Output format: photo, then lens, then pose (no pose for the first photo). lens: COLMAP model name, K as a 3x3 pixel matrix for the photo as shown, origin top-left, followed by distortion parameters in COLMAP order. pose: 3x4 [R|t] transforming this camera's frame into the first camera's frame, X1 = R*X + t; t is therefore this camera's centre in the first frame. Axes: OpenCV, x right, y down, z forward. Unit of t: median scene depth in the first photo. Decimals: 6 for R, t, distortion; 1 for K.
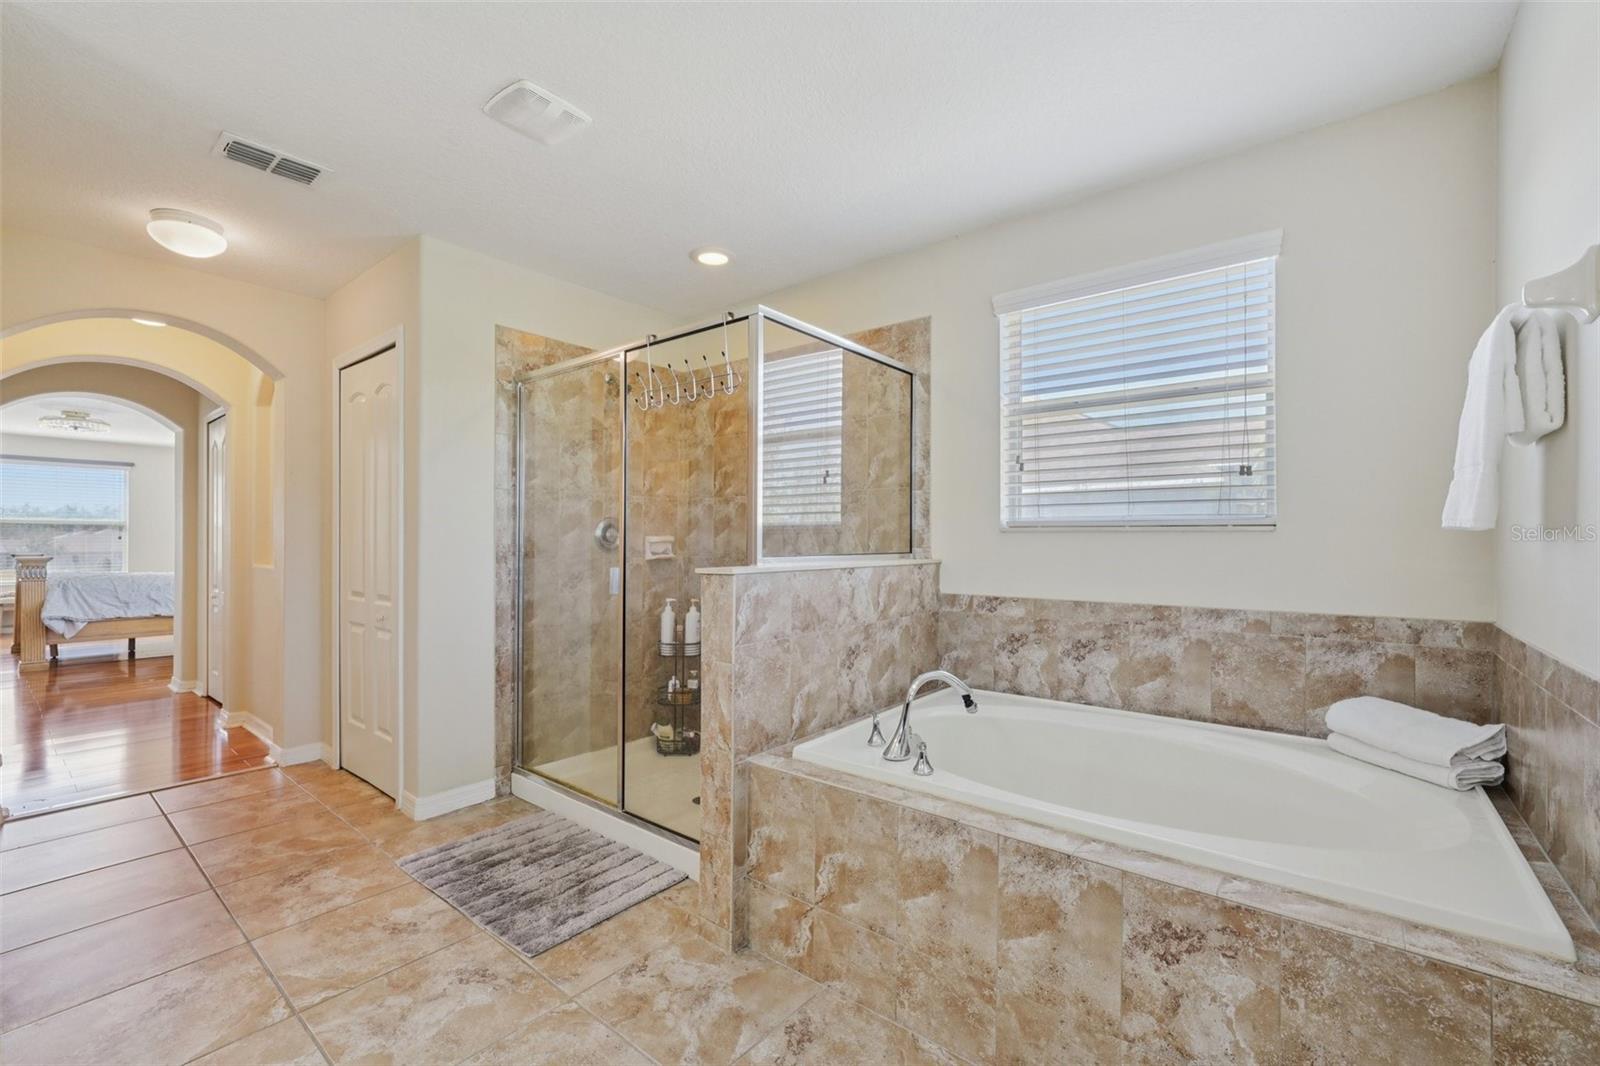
lens RADIAL K [[663.2, 0, 795.5], [0, 663.2, 538.9], [0, 0, 1]] dist [-0.003564, -0.000156]
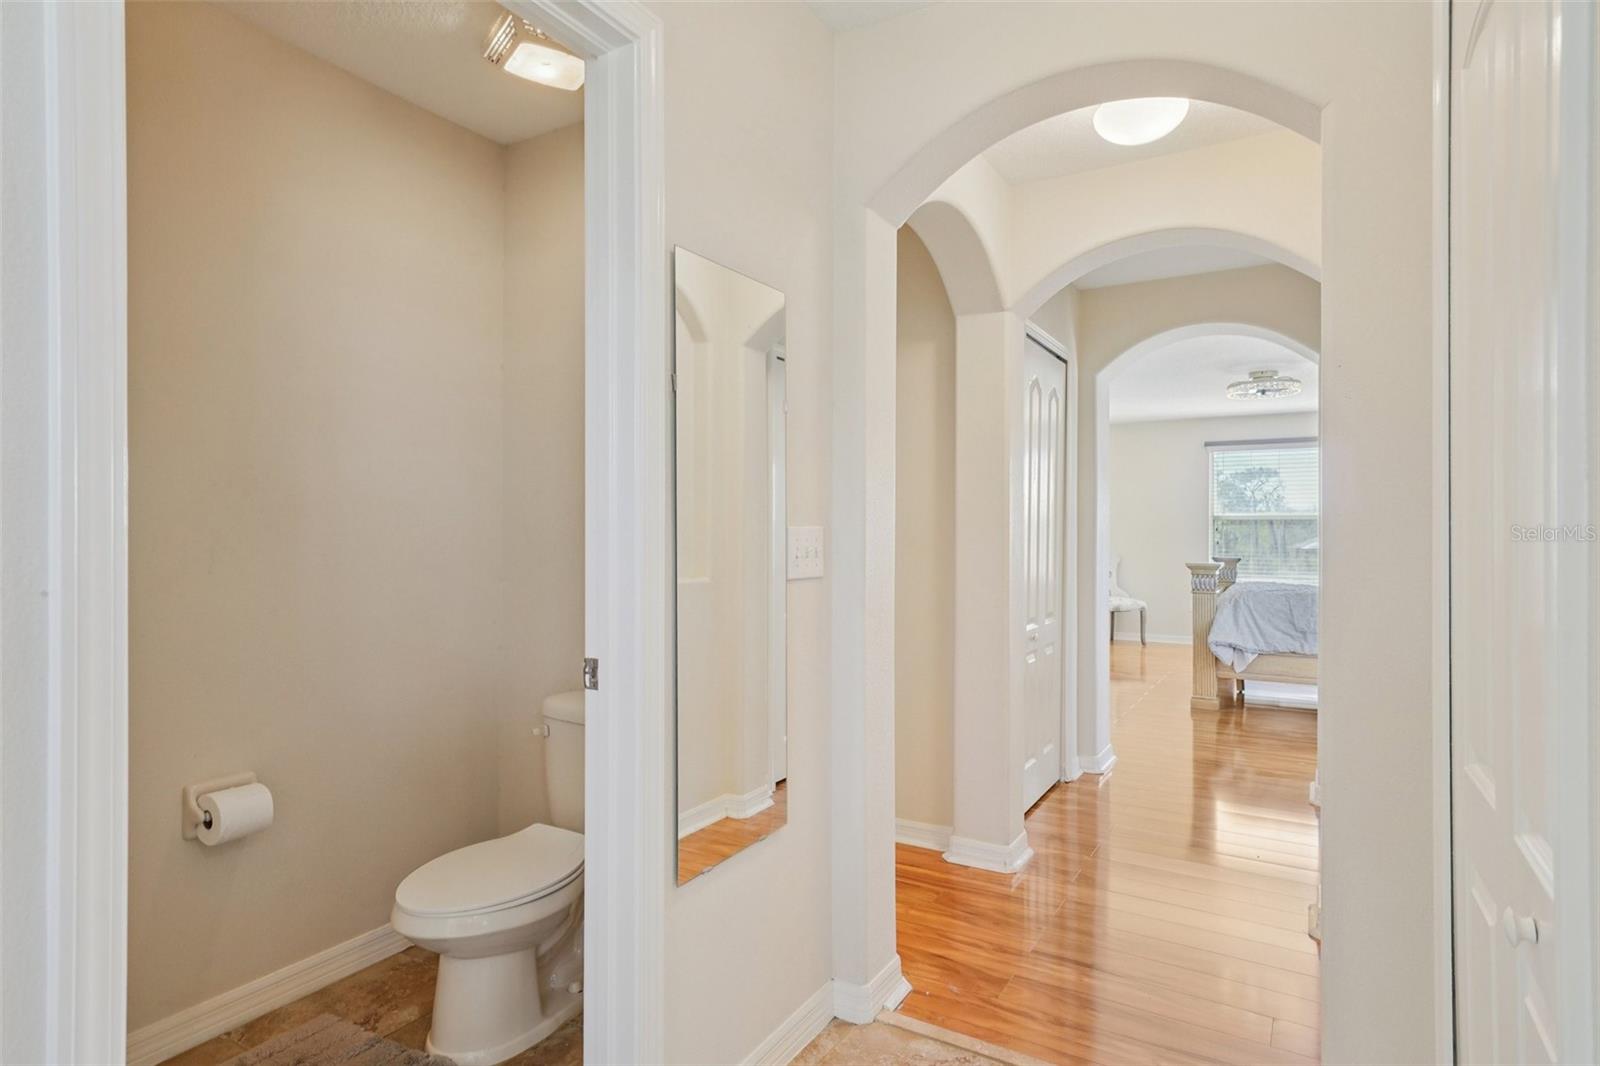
lens RADIAL K [[875.7, 0, 770.1], [0, 875.7, 530.3], [0, 0, 1]] dist [0.016244, 0.000466]
pose [[0.128221, -0.008681, -0.991708, -0.181338], [0.003533, 0.999959, -0.008297, -0.003643], [0.991739, -0.002440, 0.128247, 0.344258]]
